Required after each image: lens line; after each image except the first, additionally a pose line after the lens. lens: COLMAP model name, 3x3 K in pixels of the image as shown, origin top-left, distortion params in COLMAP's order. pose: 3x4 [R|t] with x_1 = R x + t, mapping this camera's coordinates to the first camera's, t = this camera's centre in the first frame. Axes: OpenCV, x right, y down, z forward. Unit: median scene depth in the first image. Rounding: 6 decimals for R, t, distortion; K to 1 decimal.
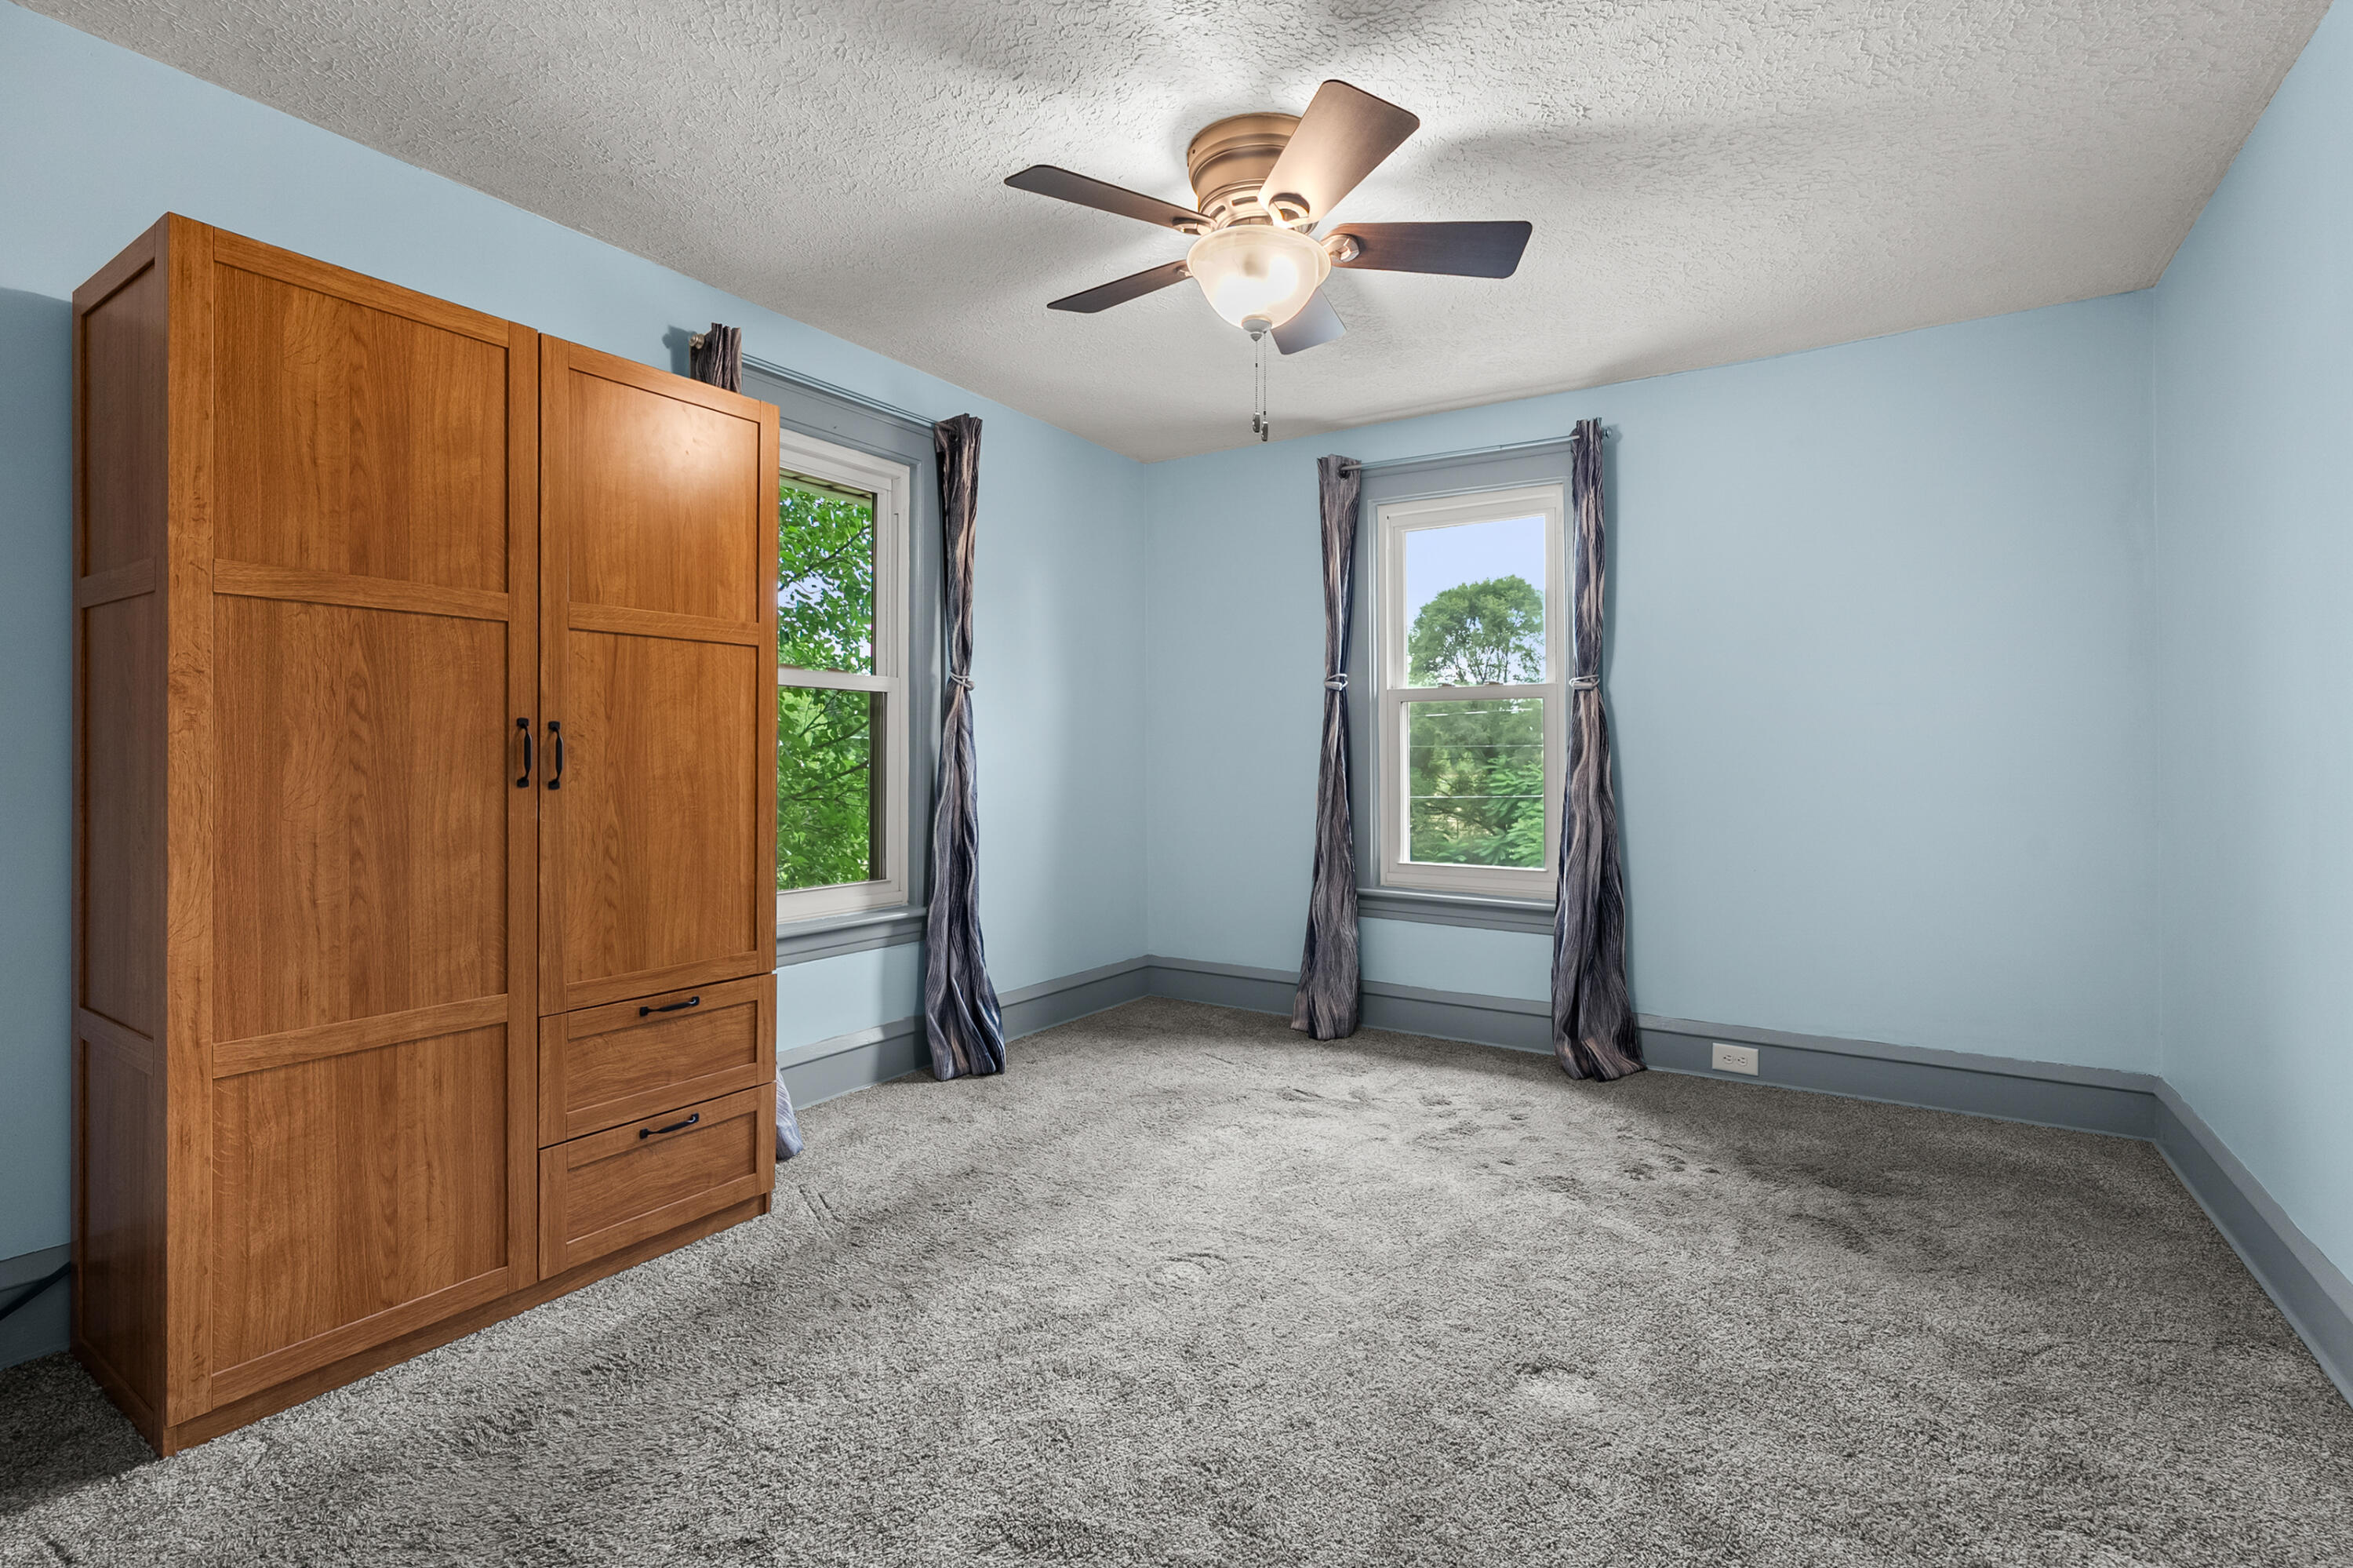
lens RADIAL K [[1077.2, 0, 1182.3], [0, 1077.2, 770.5], [0, 0, 1]] dist [-0.009533, 0.002810]
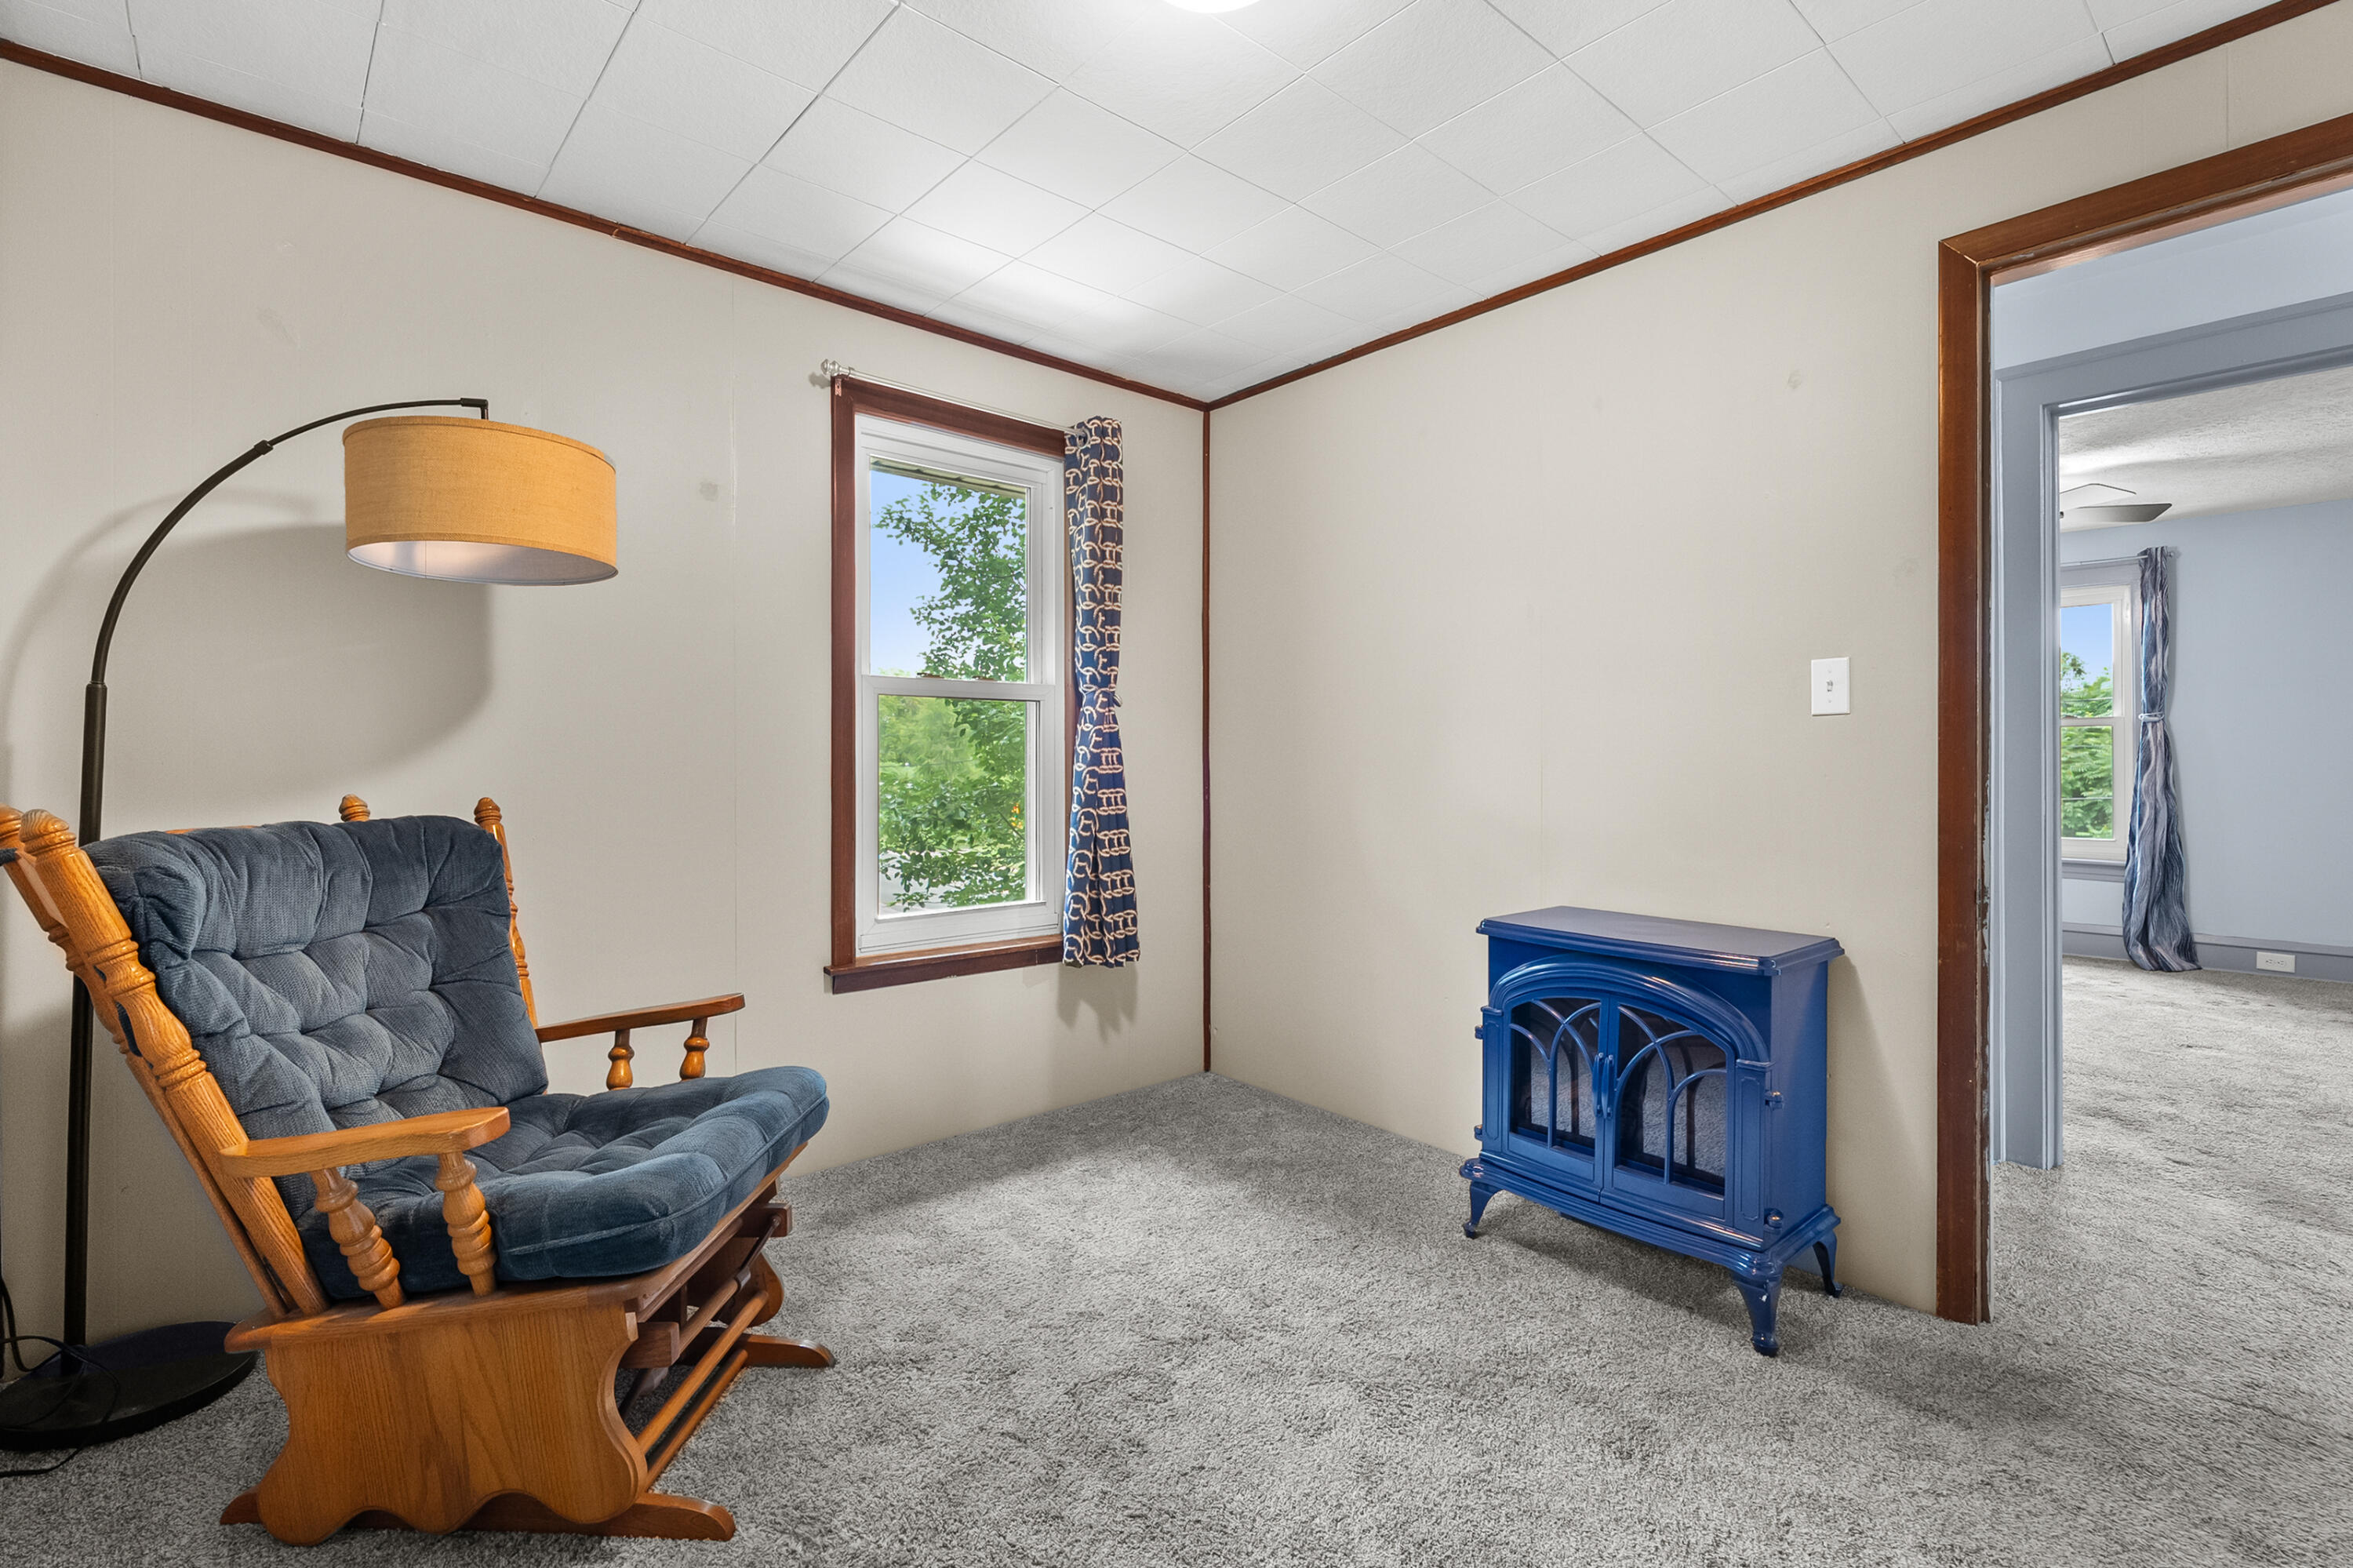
lens RADIAL K [[1077.2, 0, 1166.0], [0, 1077.2, 776.7], [0, 0, 1]] dist [-0.009533, 0.002810]
pose [[0.957780, 0.001043, -0.287500, -0.543117], [-0.001166, 0.999999, -0.000255, 0.005663], [0.287499, 0.000579, 0.957781, -0.884566]]
